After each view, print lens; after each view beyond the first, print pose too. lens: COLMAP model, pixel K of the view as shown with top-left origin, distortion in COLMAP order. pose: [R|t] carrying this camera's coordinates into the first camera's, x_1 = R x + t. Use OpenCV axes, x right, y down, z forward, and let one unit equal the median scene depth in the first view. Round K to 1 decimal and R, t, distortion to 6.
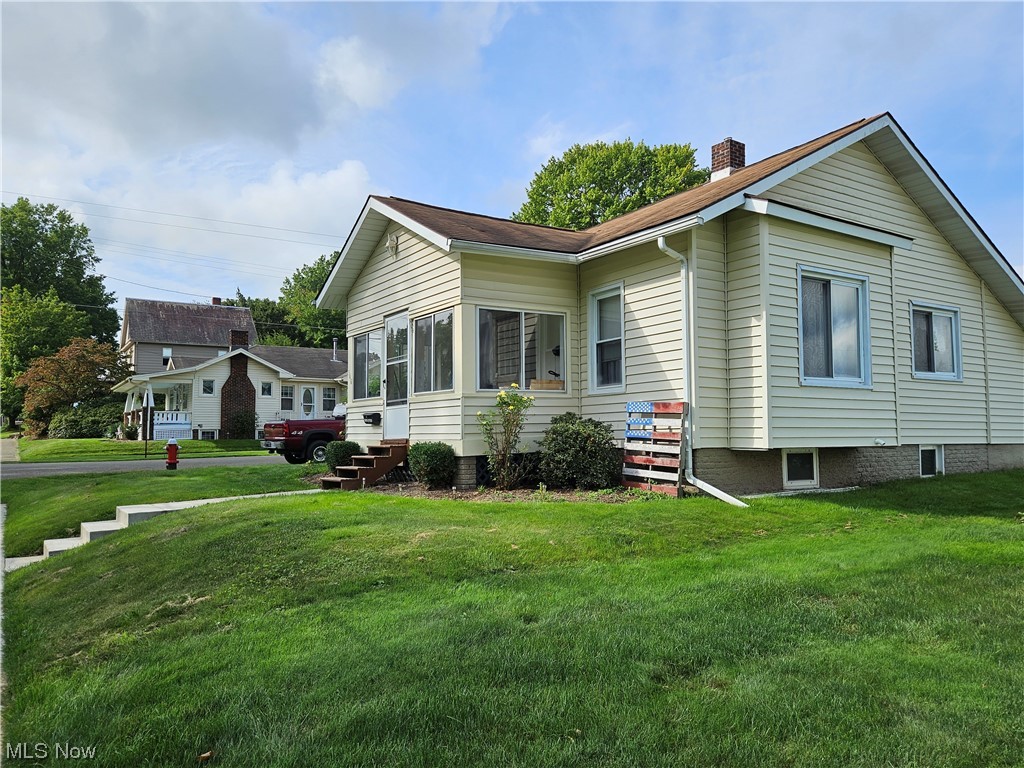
lens RADIAL K [[744.8, 0, 515.5], [0, 744.8, 384.9], [0, 0, 1]] dist [0.071038, -0.041771]
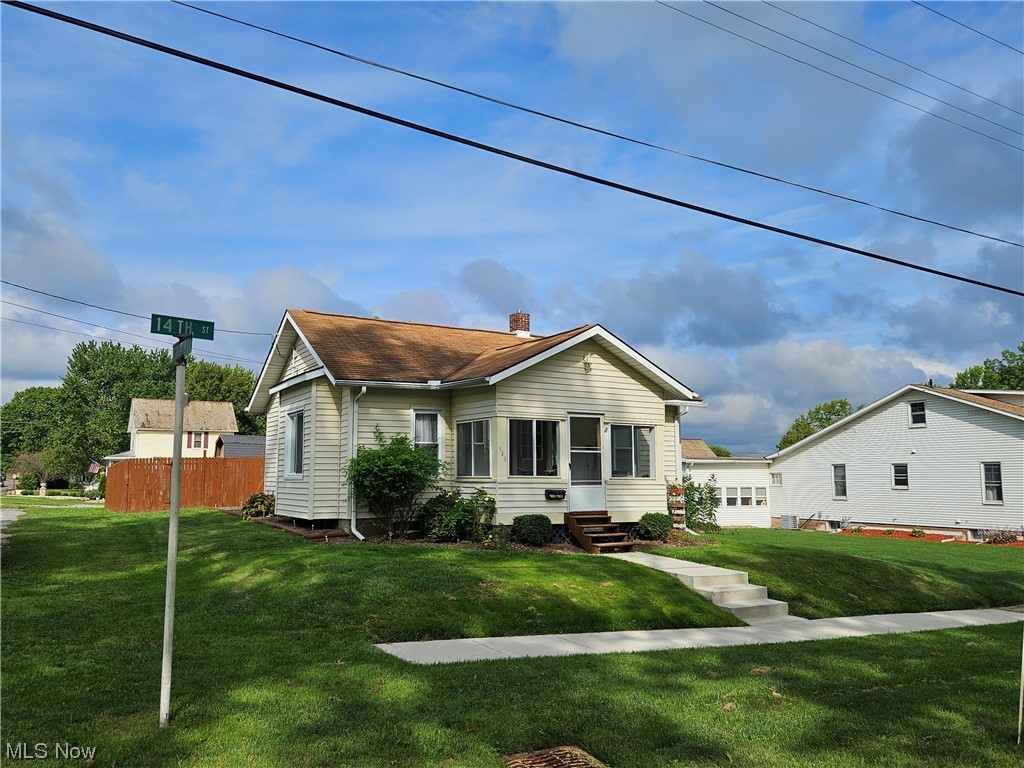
lens RADIAL K [[808.0, 0, 491.8], [0, 808.0, 382.6], [0, 0, 1]] dist [0.067258, -0.022284]
pose [[0.082049, 0.124672, 0.988800, -1.796365], [-0.073372, 0.990208, -0.118761, 0.034724], [-0.993924, -0.062806, 0.090393, 1.181173]]
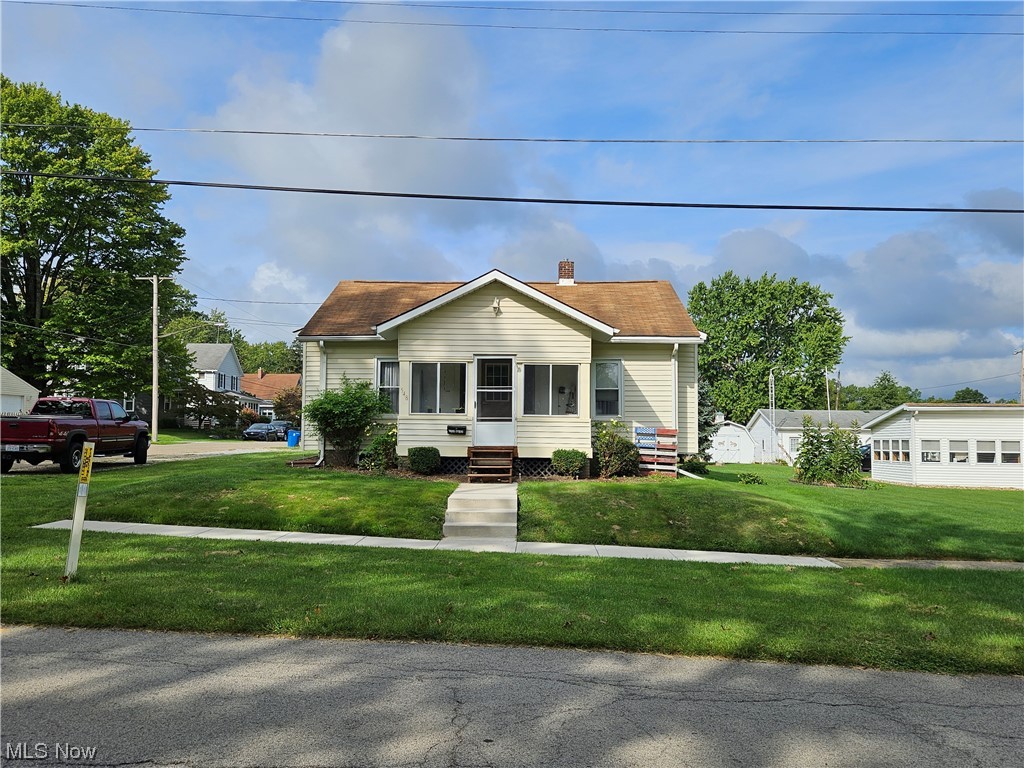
lens RADIAL K [[808.0, 0, 503.0], [0, 808.0, 383.3], [0, 0, 1]] dist [0.067258, -0.022284]
pose [[0.577743, 0.068593, 0.813332, -1.554280], [-0.071938, 0.996864, -0.032971, 0.005402], [-0.813043, -0.039461, 0.580865, 0.130502]]
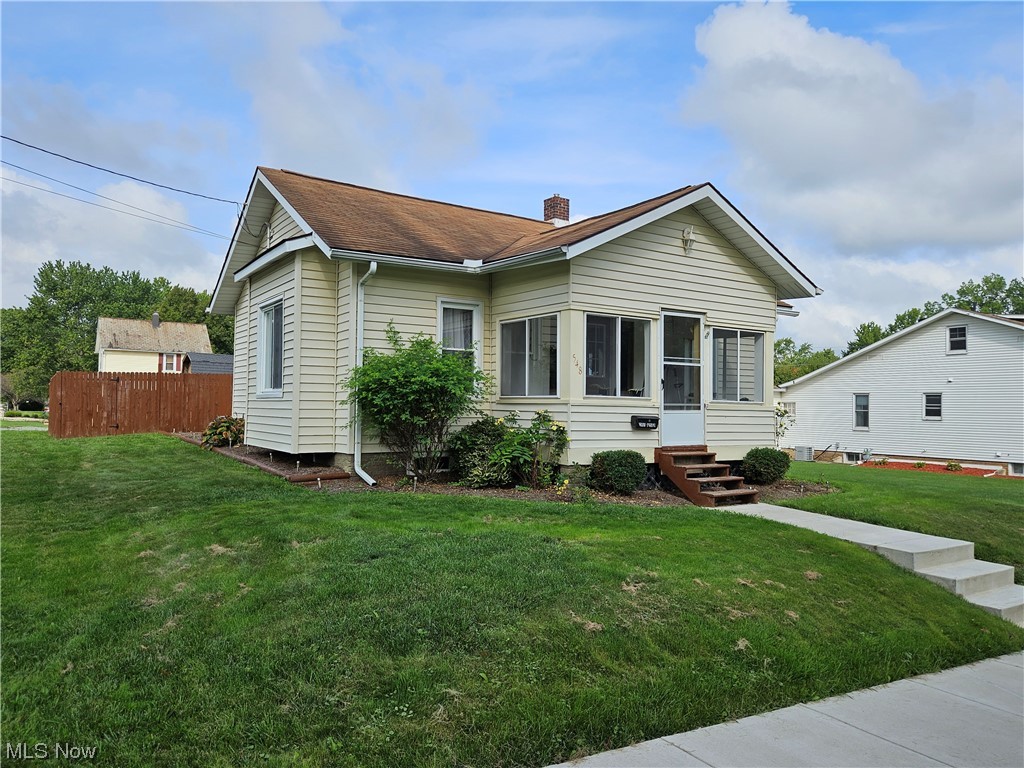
lens RADIAL K [[744.8, 0, 511.9], [0, 744.8, 380.5], [0, 0, 1]] dist [0.071038, -0.041771]
pose [[0.010955, 0.044722, 0.998939, -1.248210], [-0.085764, 0.995360, -0.043621, 0.056932], [-0.996255, -0.085195, 0.014739, 1.357112]]
